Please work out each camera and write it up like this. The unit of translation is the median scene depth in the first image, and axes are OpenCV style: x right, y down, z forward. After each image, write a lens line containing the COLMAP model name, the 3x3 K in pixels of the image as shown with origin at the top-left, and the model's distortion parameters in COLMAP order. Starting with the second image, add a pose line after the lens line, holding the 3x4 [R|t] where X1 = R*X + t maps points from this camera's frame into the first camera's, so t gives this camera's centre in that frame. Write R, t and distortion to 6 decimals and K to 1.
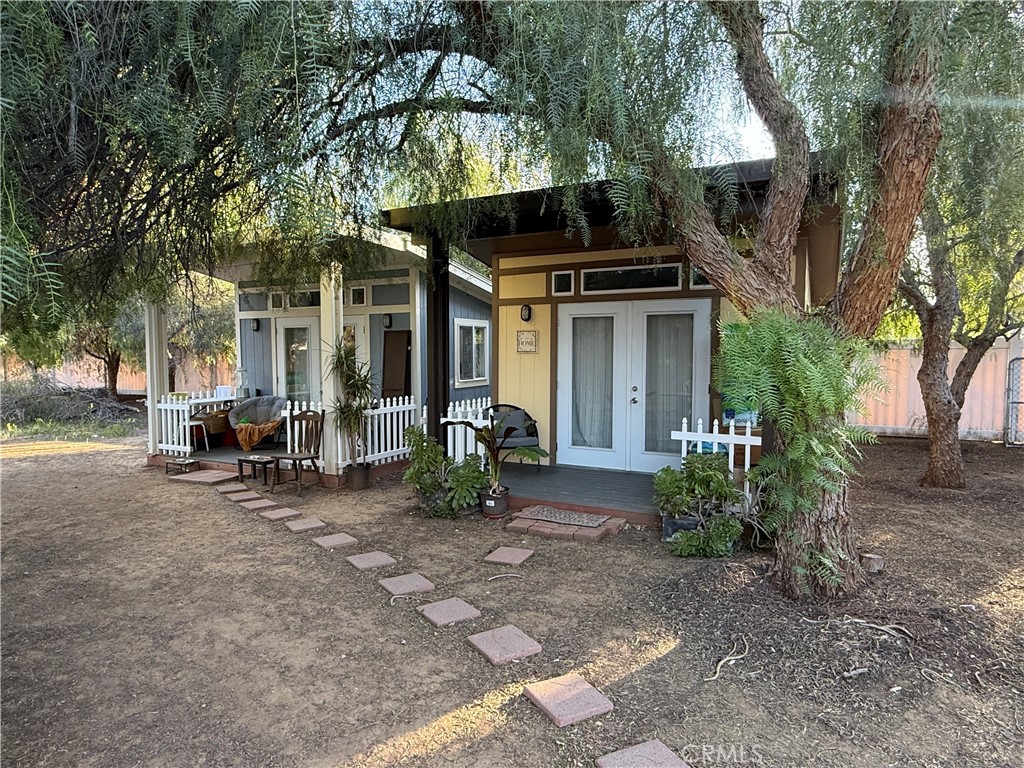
lens RADIAL K [[604.3, 0, 507.9], [0, 604.3, 389.2], [0, 0, 1]] dist [-0.002496, 0.001681]
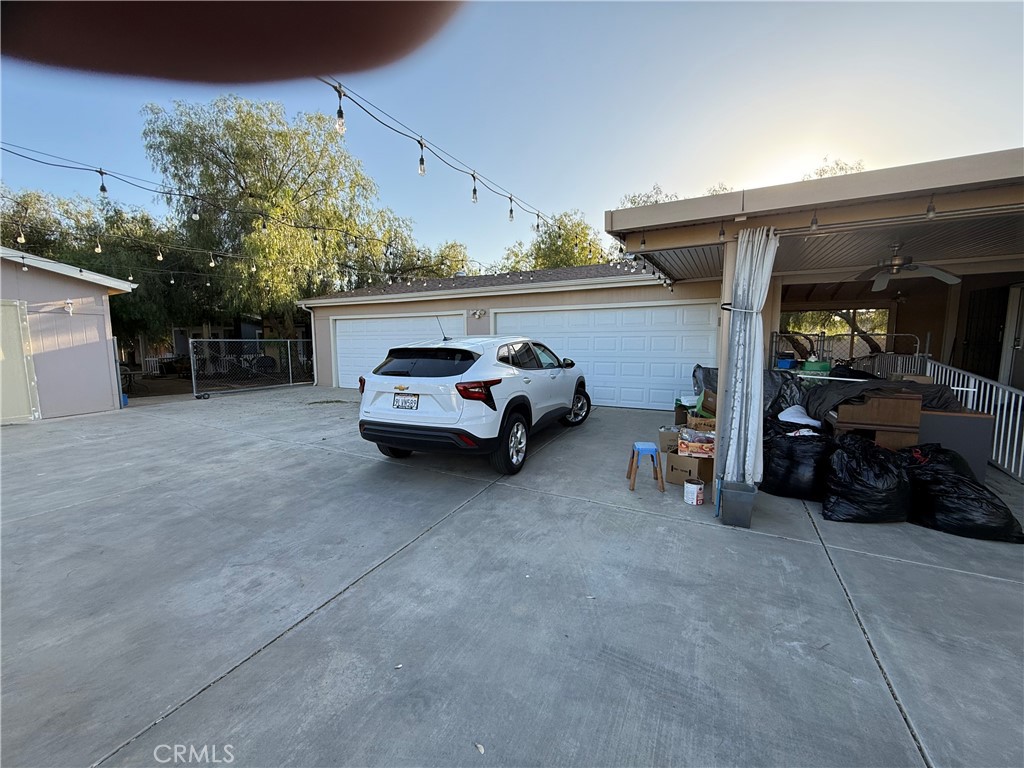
lens RADIAL K [[408.2, 0, 508.6], [0, 408.2, 384.4], [0, 0, 1]] dist [-0.001097, 0.000413]
pose [[0.957405, -0.031658, 0.287008, 0.897367], [0.019596, 0.998804, 0.044803, 0.150187], [-0.288083, -0.037271, 0.956880, -2.308419]]
